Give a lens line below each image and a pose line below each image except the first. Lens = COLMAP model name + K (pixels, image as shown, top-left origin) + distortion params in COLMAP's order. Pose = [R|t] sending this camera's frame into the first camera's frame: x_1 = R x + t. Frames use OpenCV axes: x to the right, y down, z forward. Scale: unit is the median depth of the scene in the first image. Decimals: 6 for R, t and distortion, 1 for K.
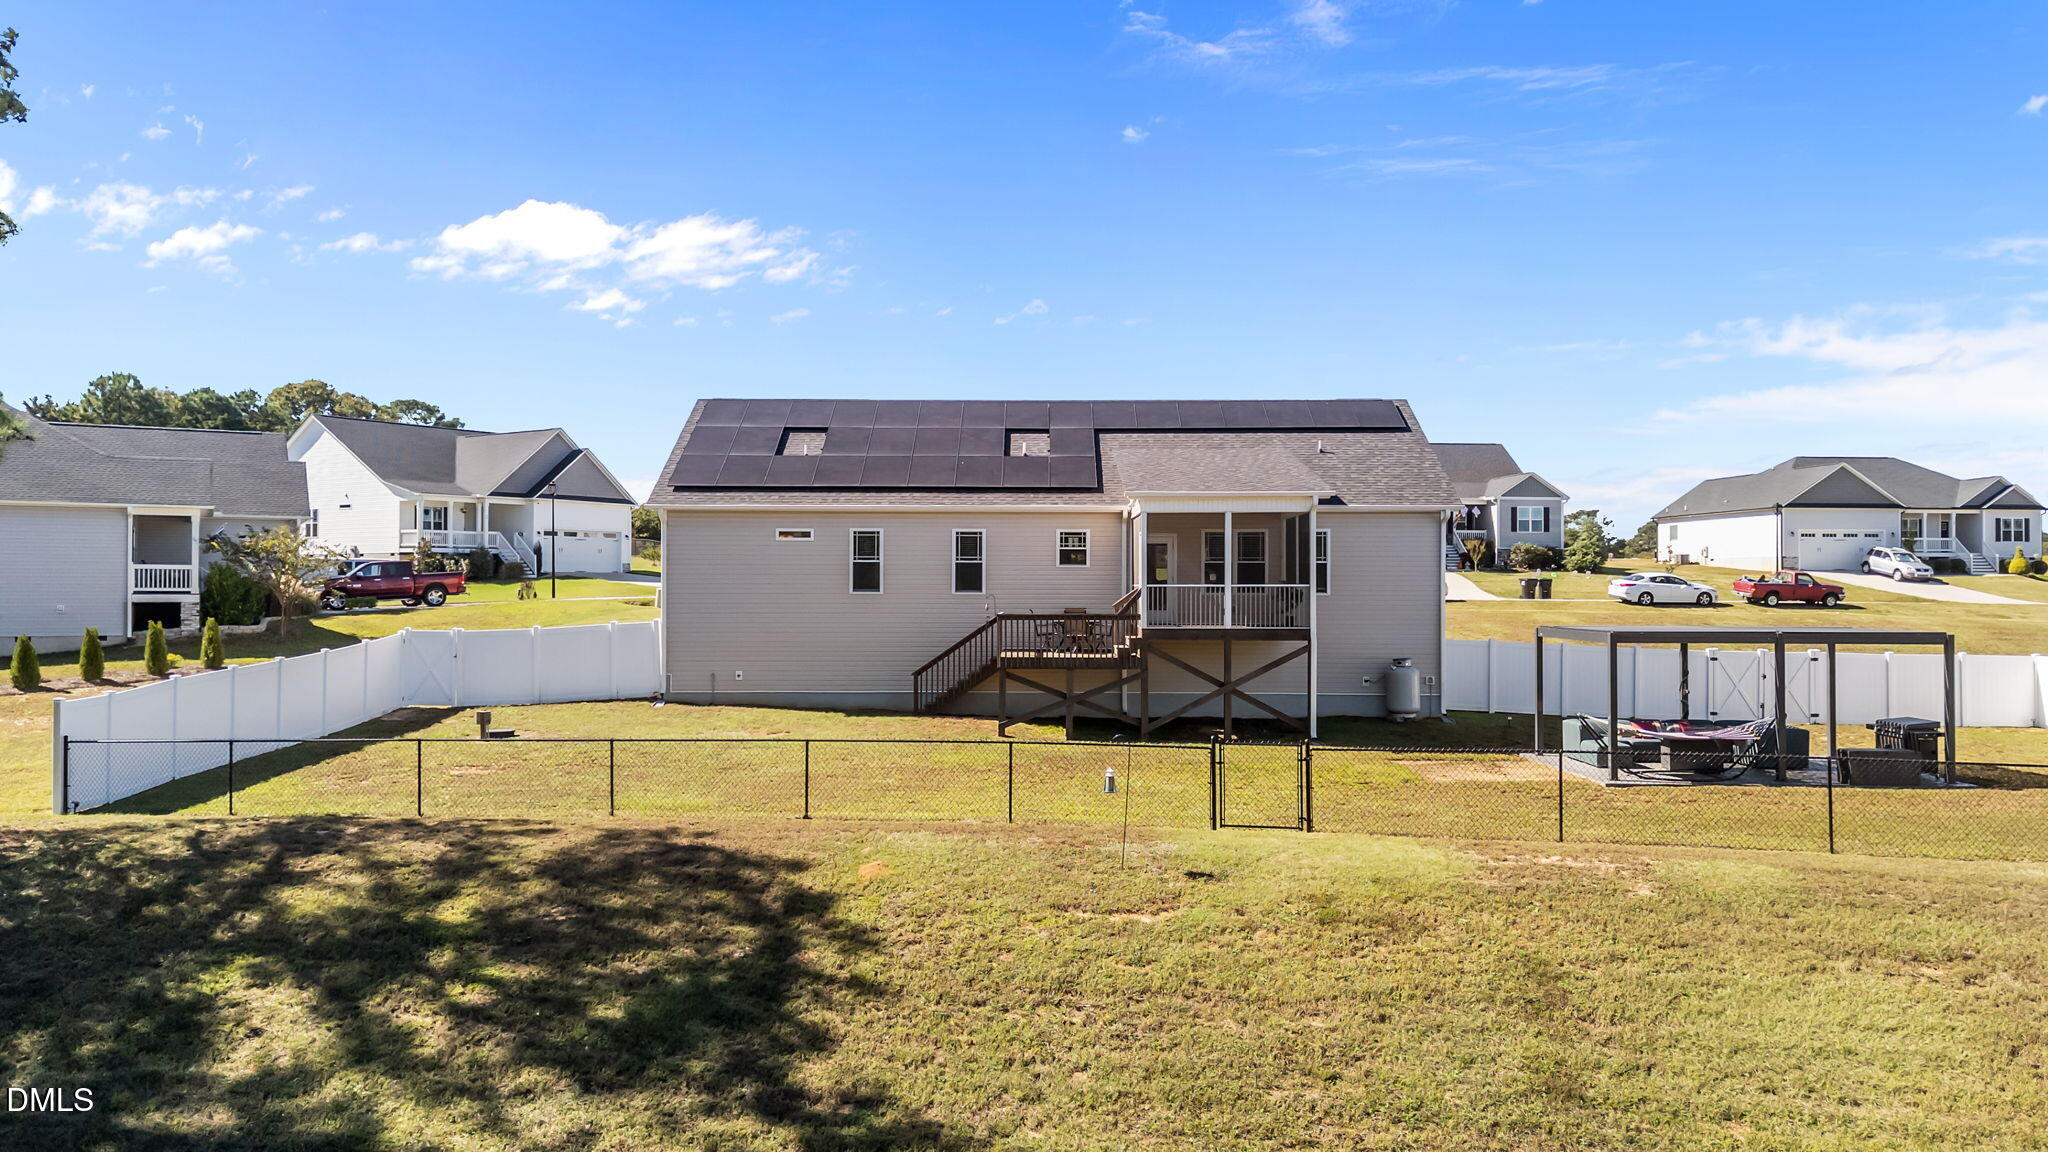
lens RADIAL K [[1499.9, 0, 1023.8], [0, 1499.9, 577.5], [0, 0, 1]] dist [0.060530, -0.026084]
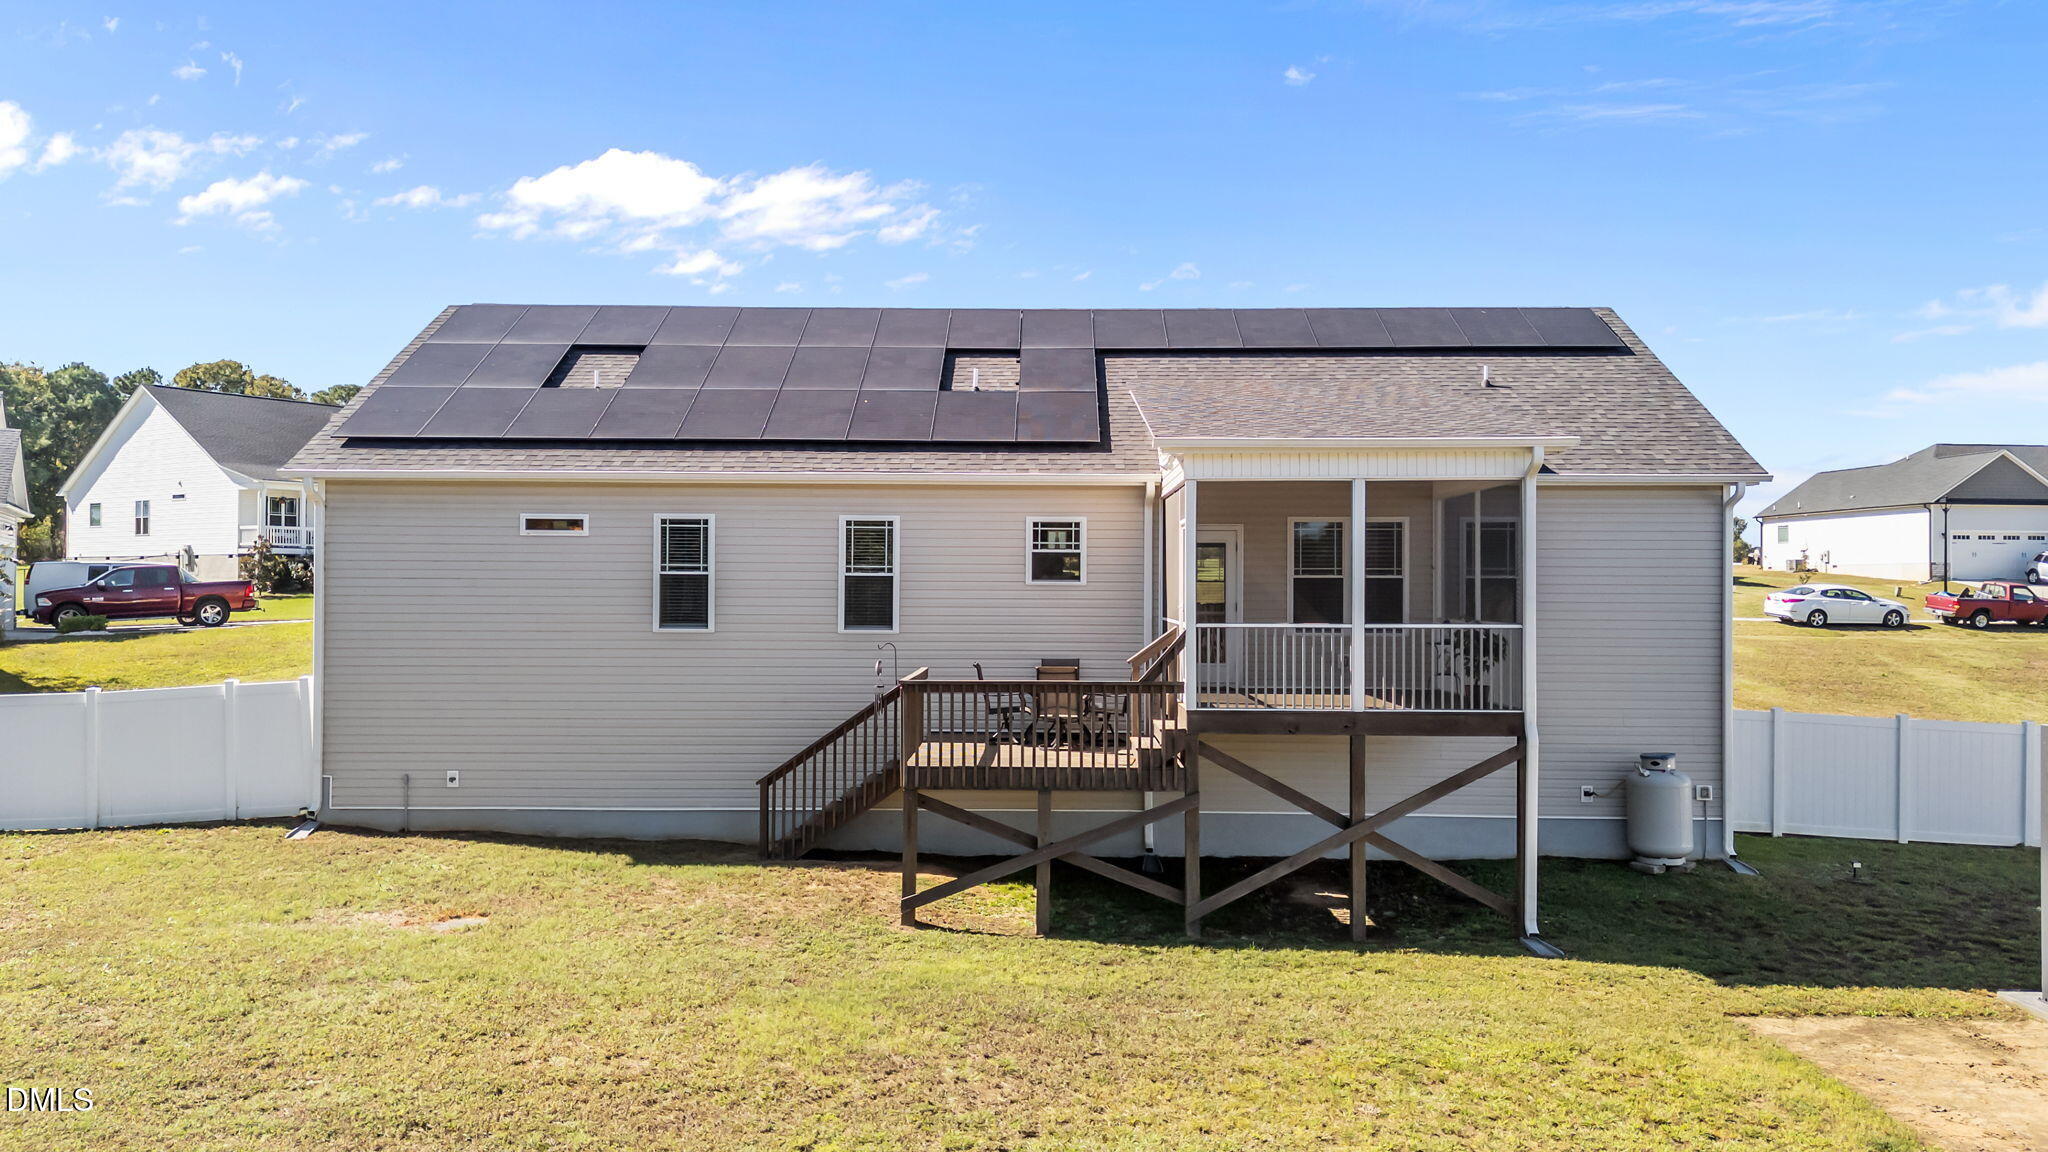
lens RADIAL K [[1499.9, 0, 1027.7], [0, 1499.9, 582.2], [0, 0, 1]] dist [0.060530, -0.026084]
pose [[0.999991, 0.002795, -0.003159, 0.023933], [-0.002790, 0.999995, 0.001601, -0.008758], [0.003164, -0.001592, 0.999994, 0.442933]]
